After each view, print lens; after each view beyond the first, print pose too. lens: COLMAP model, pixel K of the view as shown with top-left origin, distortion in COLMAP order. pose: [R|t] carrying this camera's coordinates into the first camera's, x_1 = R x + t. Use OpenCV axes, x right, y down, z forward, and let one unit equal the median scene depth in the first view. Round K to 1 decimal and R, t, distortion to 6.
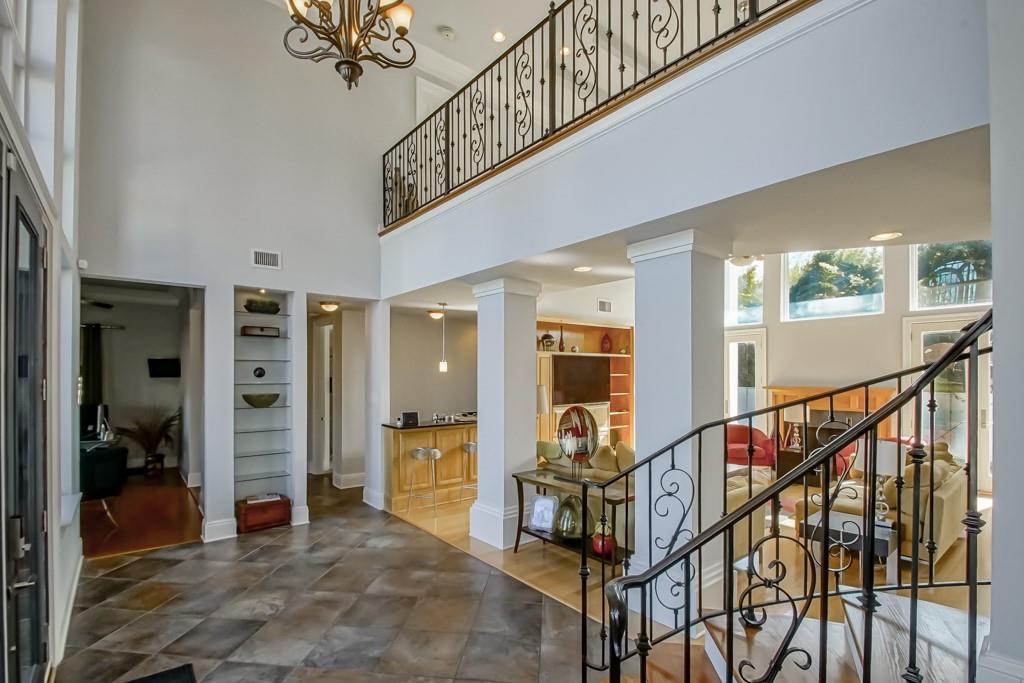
lens RADIAL K [[491.7, 0, 483.4], [0, 491.7, 371.0], [0, 0, 1]] dist [-0.000400, 0.000046]
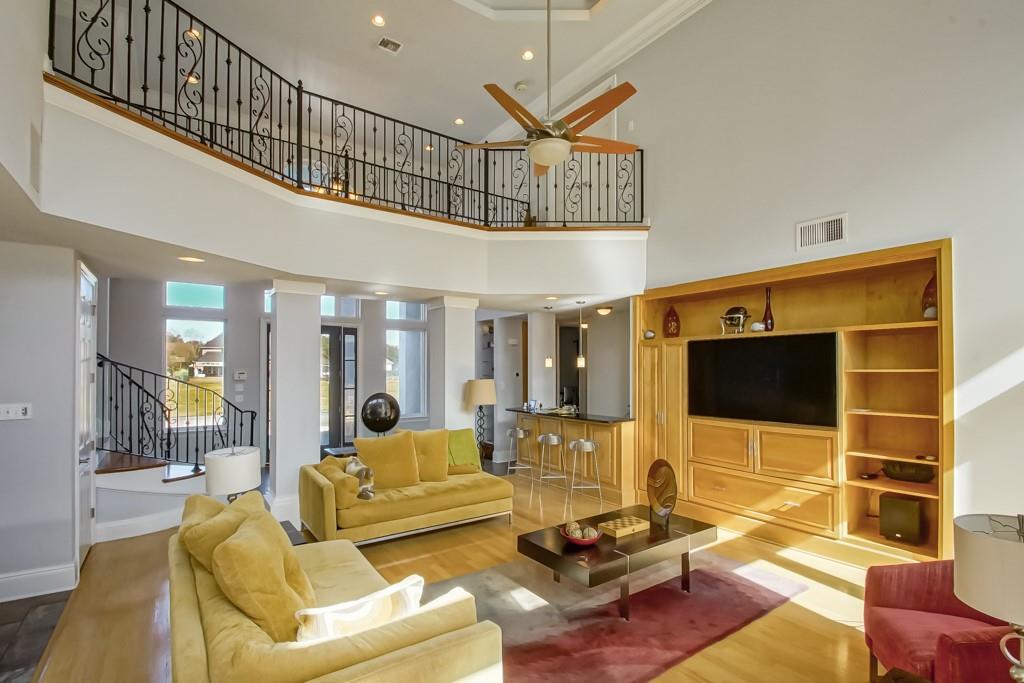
lens RADIAL K [[454.9, 0, 509.3], [0, 454.9, 367.0], [0, 0, 1]] dist [-0.041229, -0.000176]
pose [[-0.038907, -0.010424, -0.999188, 0.723477], [-0.000669, 0.999946, -0.010405, 0.009615], [0.999243, 0.000263, -0.038912, 0.725030]]
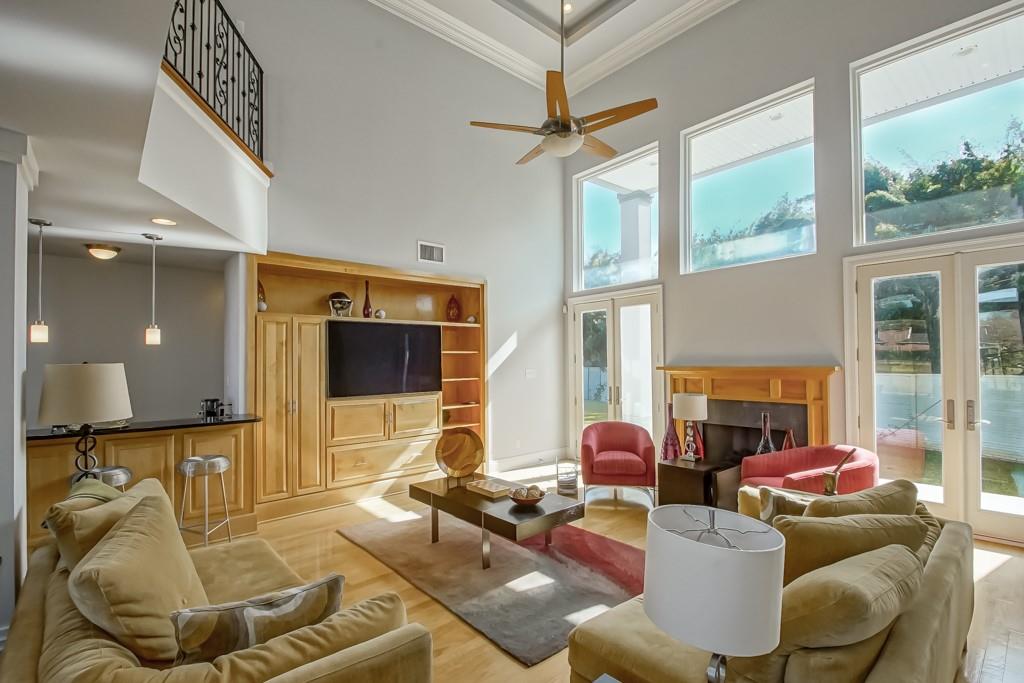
lens RADIAL K [[473.5, 0, 495.2], [0, 473.5, 348.7], [0, 0, 1]] dist [0.026483, -0.027492]
pose [[0.998006, -0.007338, 0.062697, 0.301426], [0.008380, 0.999831, -0.016367, 0.015254], [-0.062566, 0.016860, 0.997898, 0.343758]]
